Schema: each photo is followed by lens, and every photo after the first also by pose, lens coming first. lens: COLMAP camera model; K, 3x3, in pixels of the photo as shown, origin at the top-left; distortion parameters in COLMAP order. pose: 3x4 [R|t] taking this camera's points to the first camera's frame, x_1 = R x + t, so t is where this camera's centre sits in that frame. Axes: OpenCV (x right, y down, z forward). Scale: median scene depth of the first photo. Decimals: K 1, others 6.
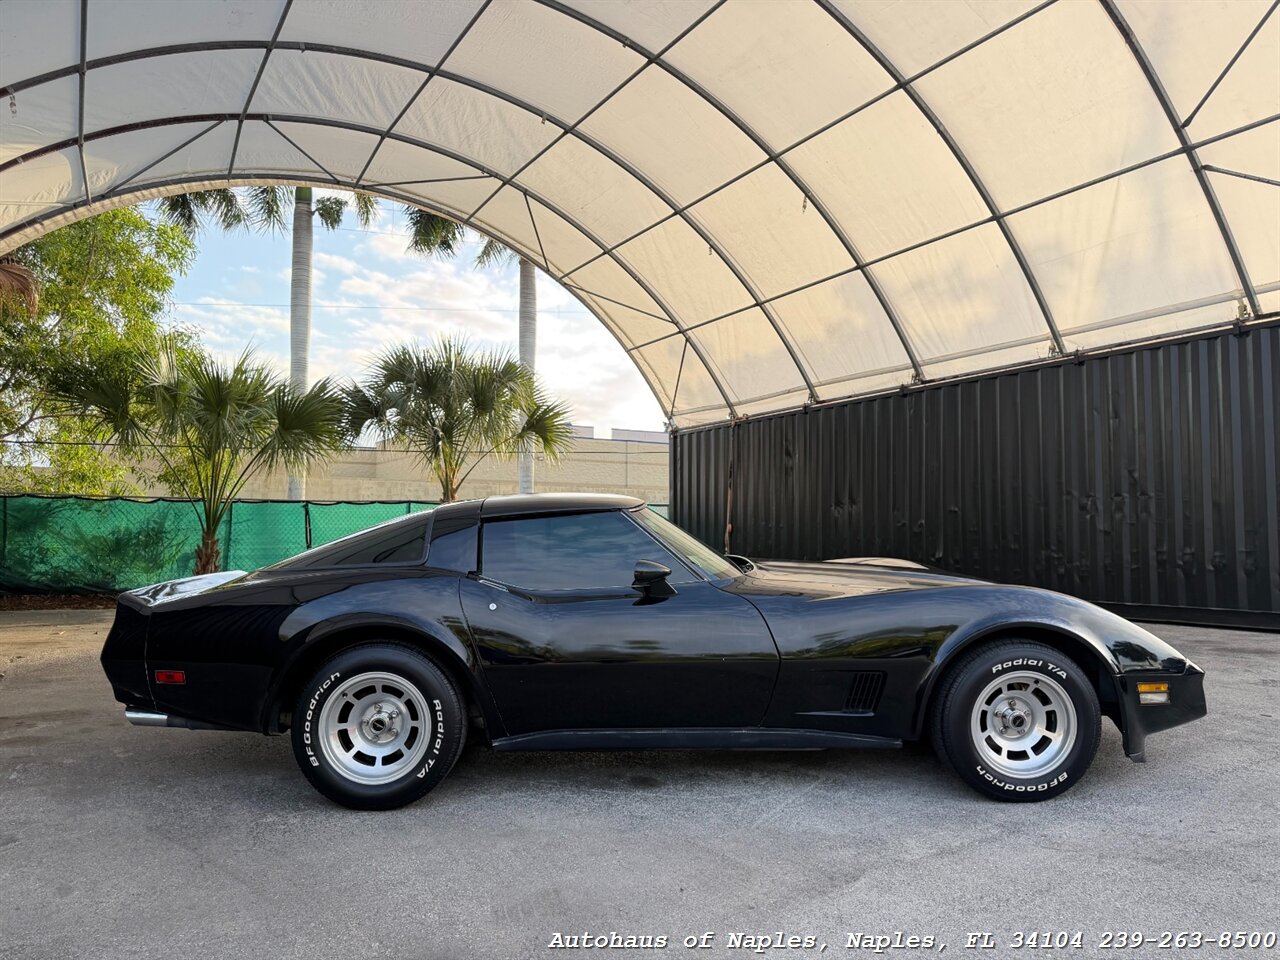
lens RADIAL K [[899.3, 0, 645.1], [0, 899.3, 487.0], [0, 0, 1]] dist [0.052170, -0.065350]
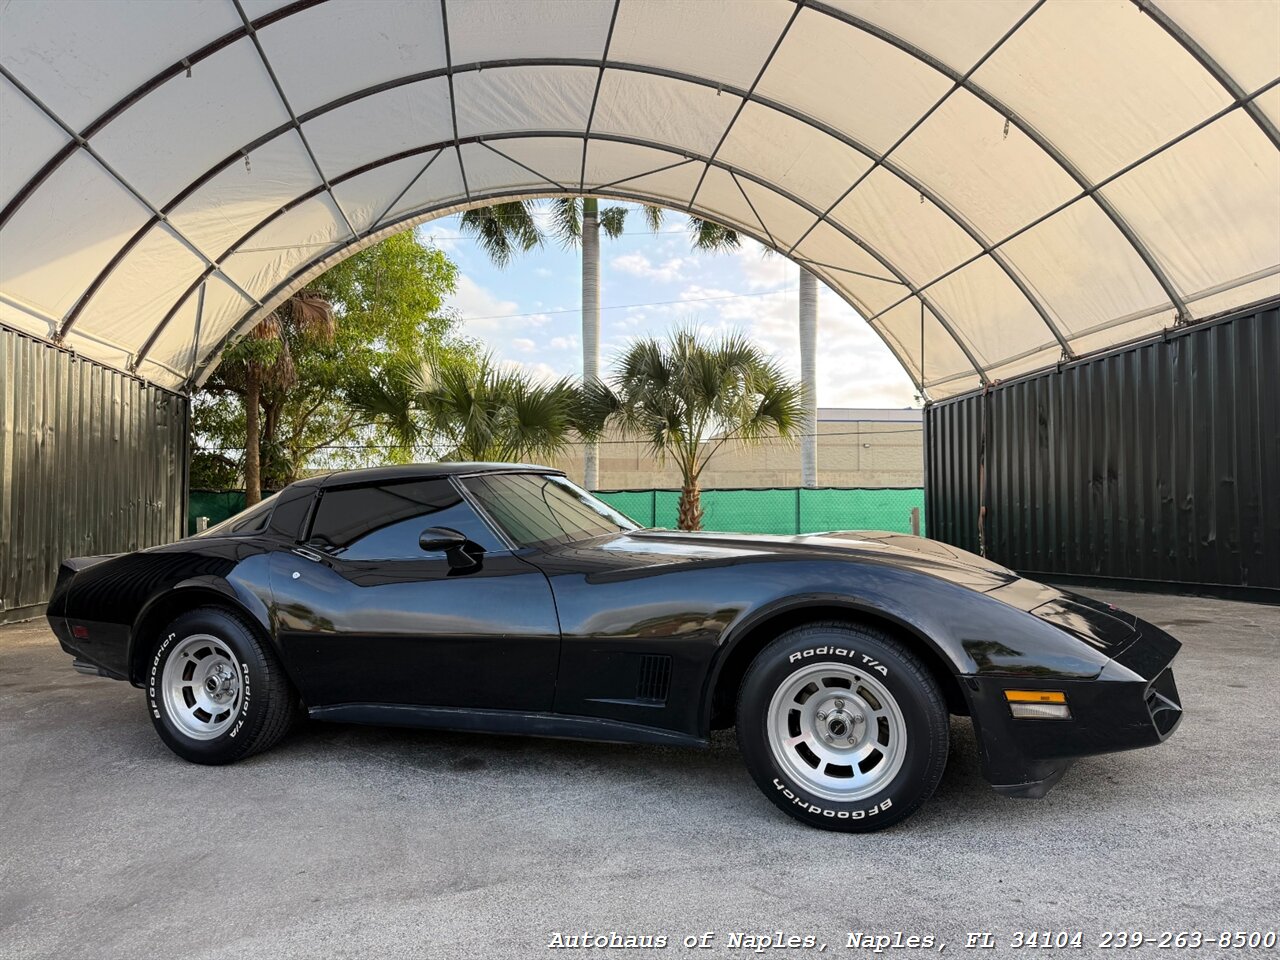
lens RADIAL K [[898.6, 0, 639.9], [0, 898.6, 476.8], [0, 0, 1]] dist [0.114489, -0.212758]
pose [[0.920175, -0.030649, -0.390306, 0.187099], [0.029758, 0.999522, -0.008331, 0.014266], [0.390375, -0.003948, 0.920647, 0.069556]]
